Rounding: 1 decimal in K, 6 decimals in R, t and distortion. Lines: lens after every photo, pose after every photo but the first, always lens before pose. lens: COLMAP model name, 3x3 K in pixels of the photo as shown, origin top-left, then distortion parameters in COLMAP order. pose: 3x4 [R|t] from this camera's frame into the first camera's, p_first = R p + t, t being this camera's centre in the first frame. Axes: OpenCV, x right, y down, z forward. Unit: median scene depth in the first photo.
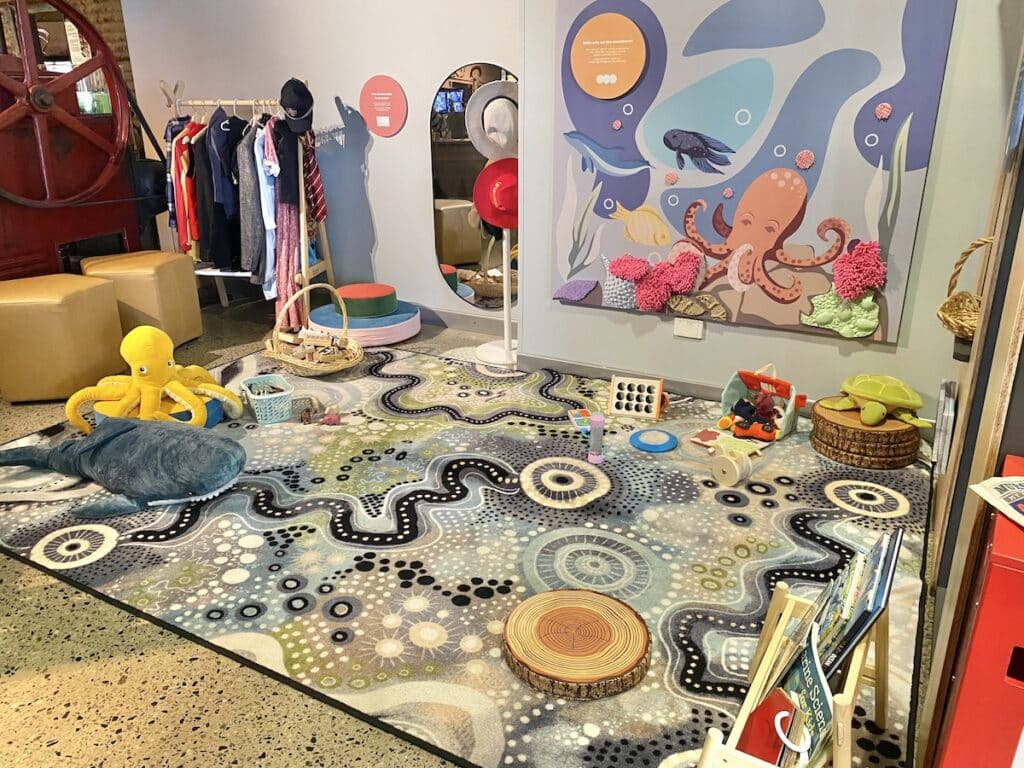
lens RADIAL K [[783.3, 0, 510.4], [0, 783.3, 382.5], [0, 0, 1]] dist [0.034439, -0.020335]
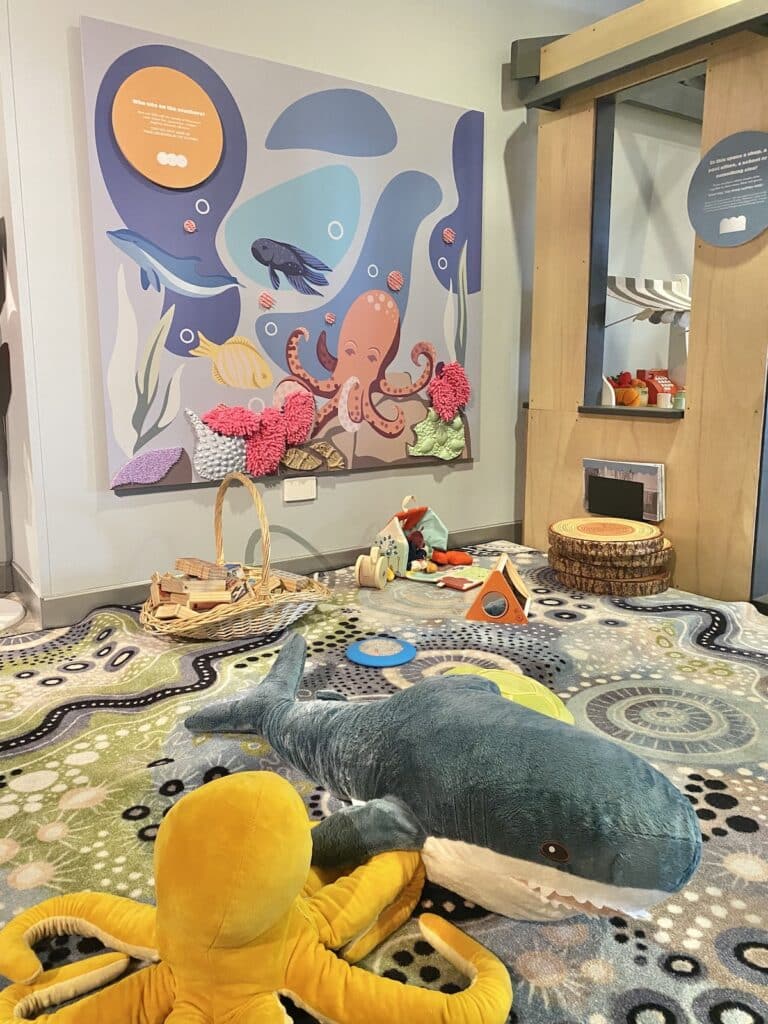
lens RADIAL K [[783.3, 0, 381.6], [0, 783.3, 512.4], [0, 0, 1]] dist [0.034439, -0.020335]
pose [[0.445133, -0.163221, 0.880463, -0.527739], [0.311703, 0.949999, 0.018525, -0.042657], [-0.839463, 0.266198, 0.473752, 0.661836]]
